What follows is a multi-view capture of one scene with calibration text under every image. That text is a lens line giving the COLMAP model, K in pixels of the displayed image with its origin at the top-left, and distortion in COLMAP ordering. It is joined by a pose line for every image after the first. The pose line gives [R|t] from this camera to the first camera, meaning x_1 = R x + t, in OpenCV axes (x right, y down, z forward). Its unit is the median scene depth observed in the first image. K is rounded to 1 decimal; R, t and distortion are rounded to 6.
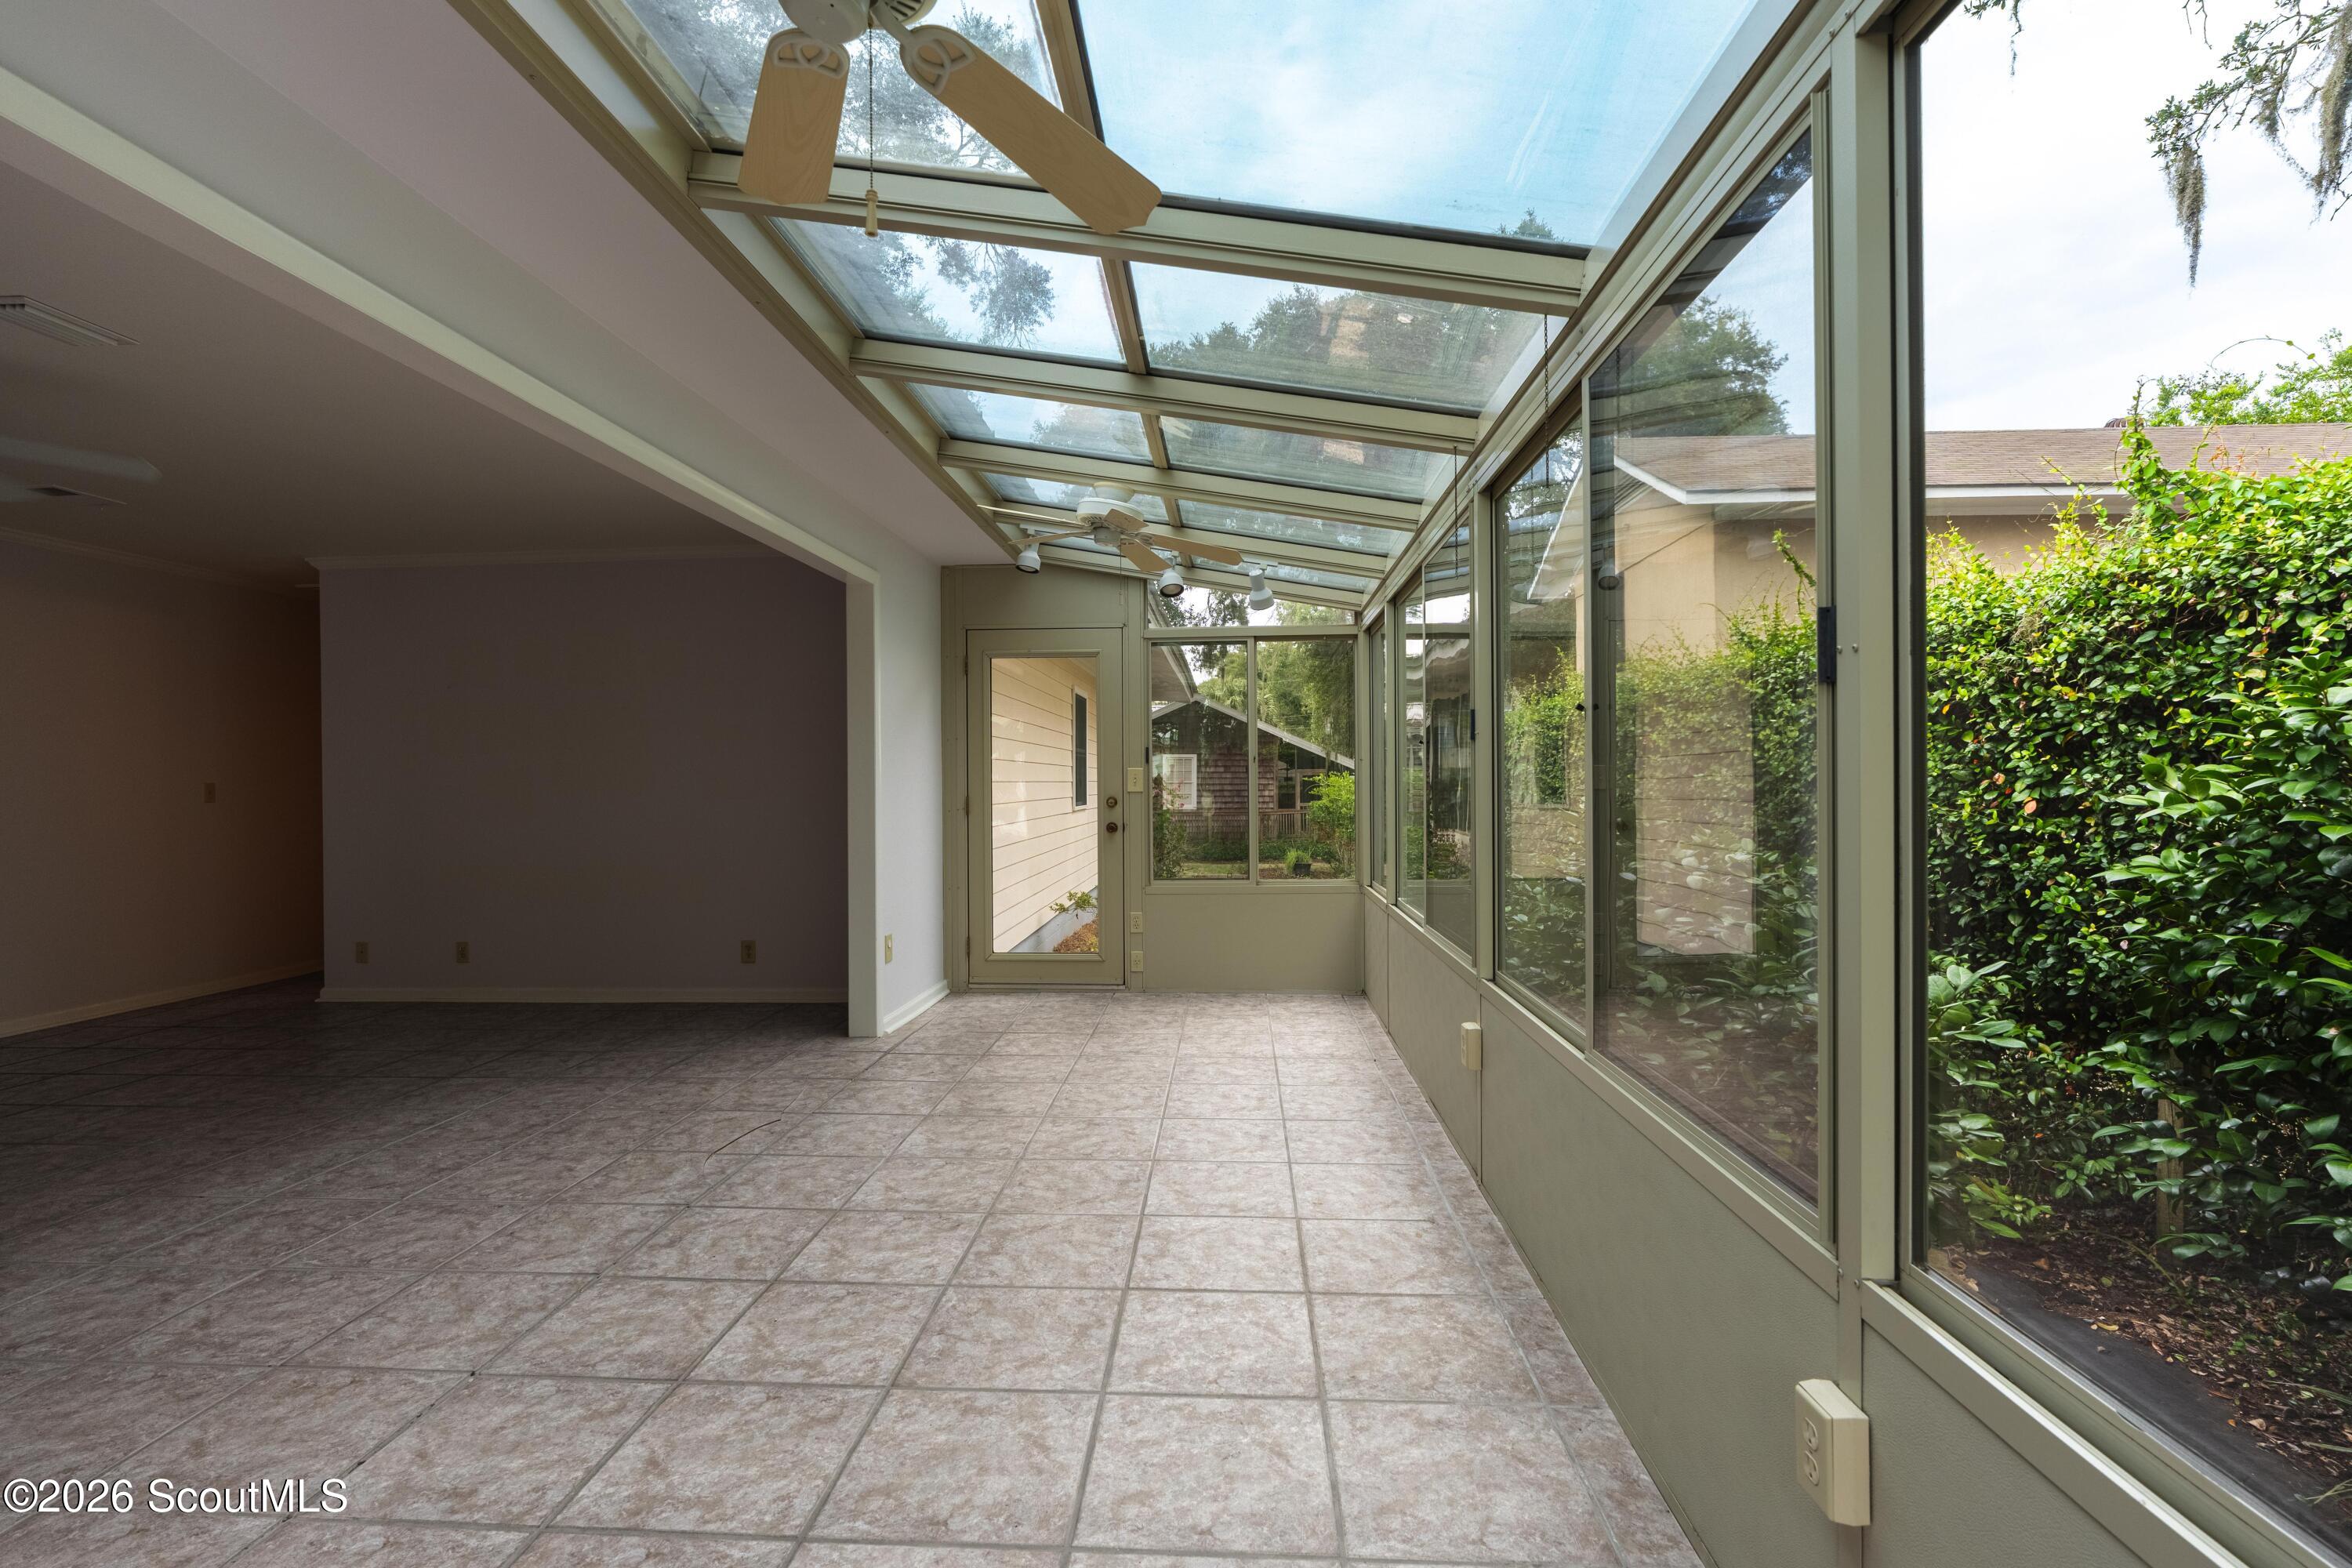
lens RADIAL K [[1076.0, 0, 1176.0], [0, 1076.0, 784.0], [0, 0, 1]] dist [-0.001939, -0.000202]
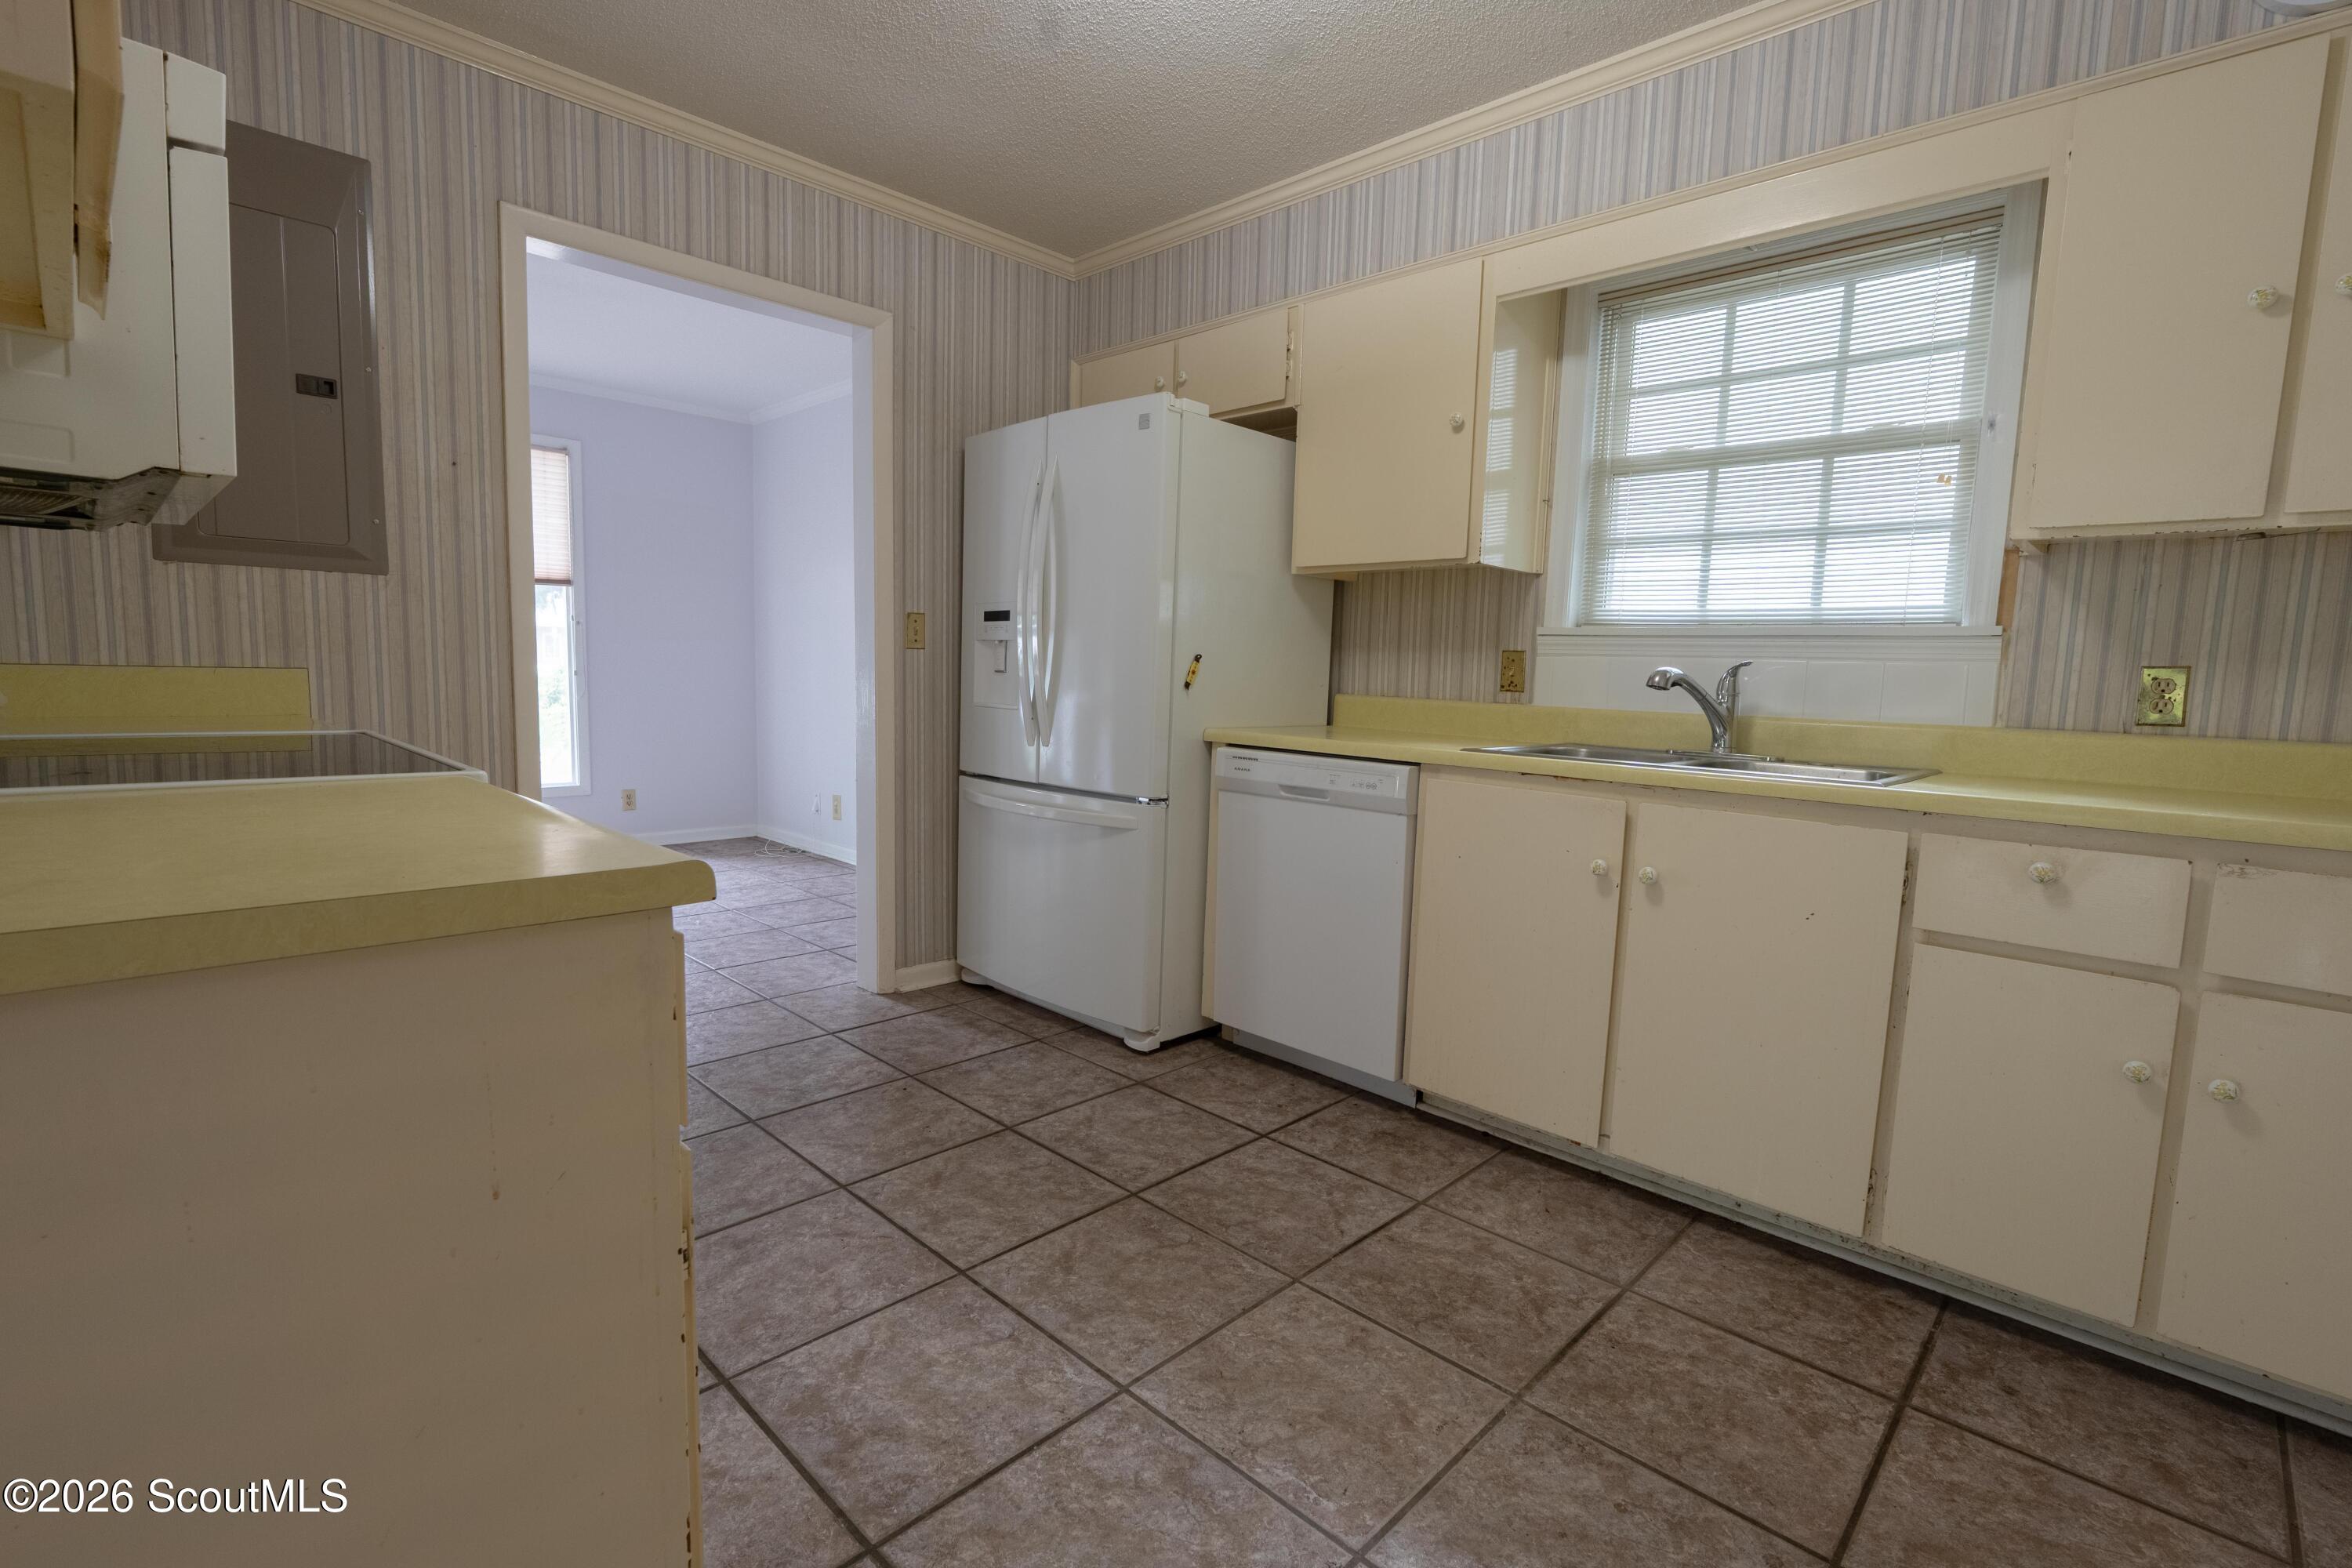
lens RADIAL K [[1067.7, 0, 1190.5], [0, 1067.7, 782.8], [0, 0, 1]] dist [-0.002758, 0.000215]
pose [[0.758690, 0.097424, -0.644125, 0.005635], [-0.039311, 0.993799, 0.104009, 0.044671], [0.650264, -0.053590, 0.757816, 0.250937]]
